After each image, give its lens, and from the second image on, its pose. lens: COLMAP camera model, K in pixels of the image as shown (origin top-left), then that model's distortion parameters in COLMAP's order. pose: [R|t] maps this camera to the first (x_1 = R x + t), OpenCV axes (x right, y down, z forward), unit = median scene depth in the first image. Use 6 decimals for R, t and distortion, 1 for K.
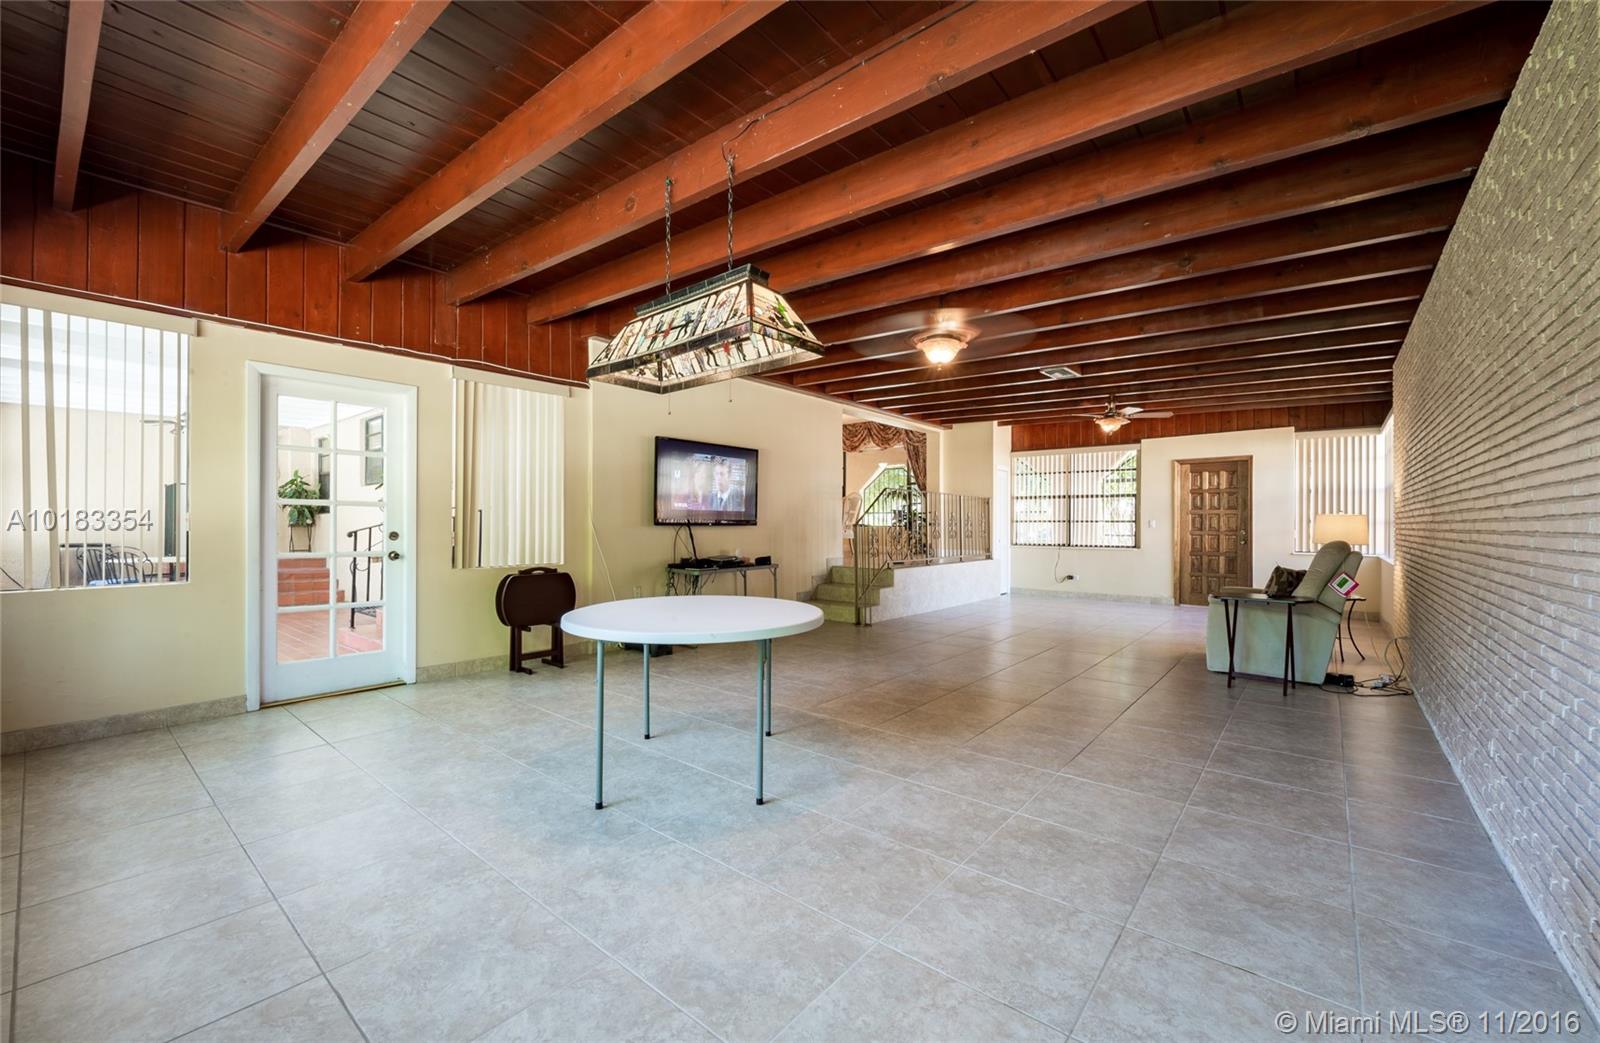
lens RADIAL K [[642.5, 0, 800.0], [0, 642.5, 521.5], [0, 0, 1]] dist [0.000434, 0.000041]
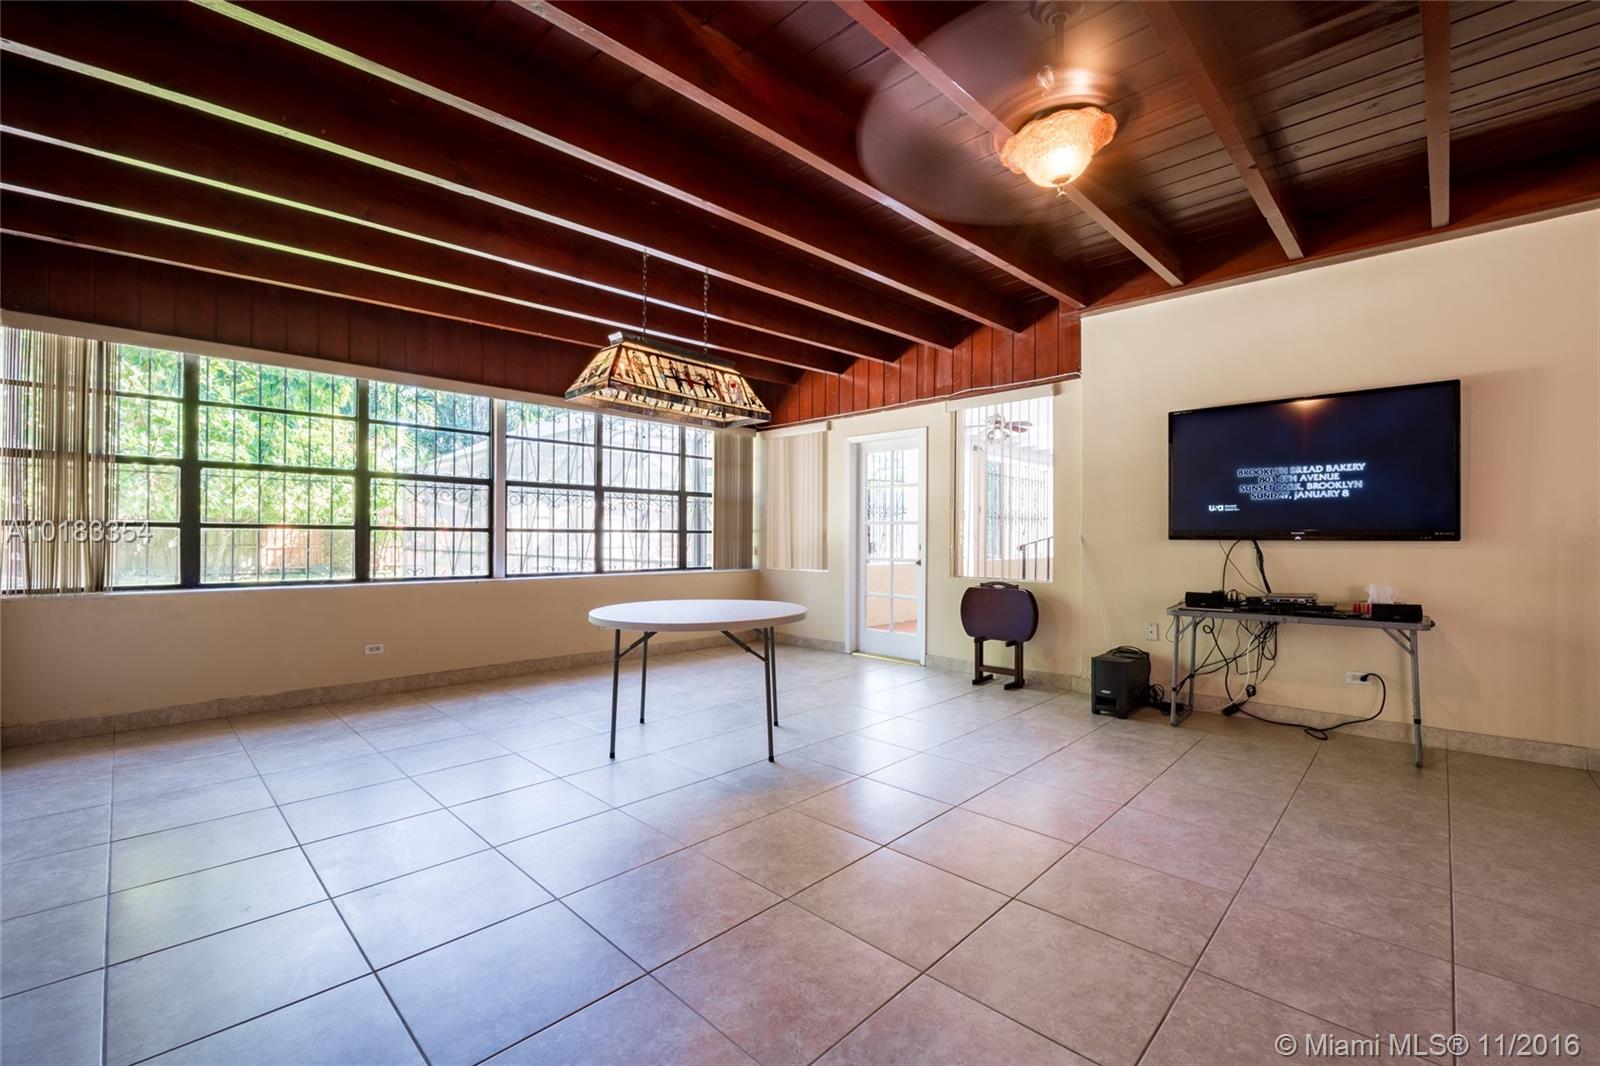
lens RADIAL K [[671.0, 0, 800.0], [0, 671.0, 533.0], [0, 0, 1]] dist [-0.000377, -0.000027]
pose [[-0.083917, -0.013540, -0.996381, 0.400881], [-0.002485, 0.999907, -0.013378, 0.007013], [0.996470, 0.001353, -0.083942, 0.487716]]
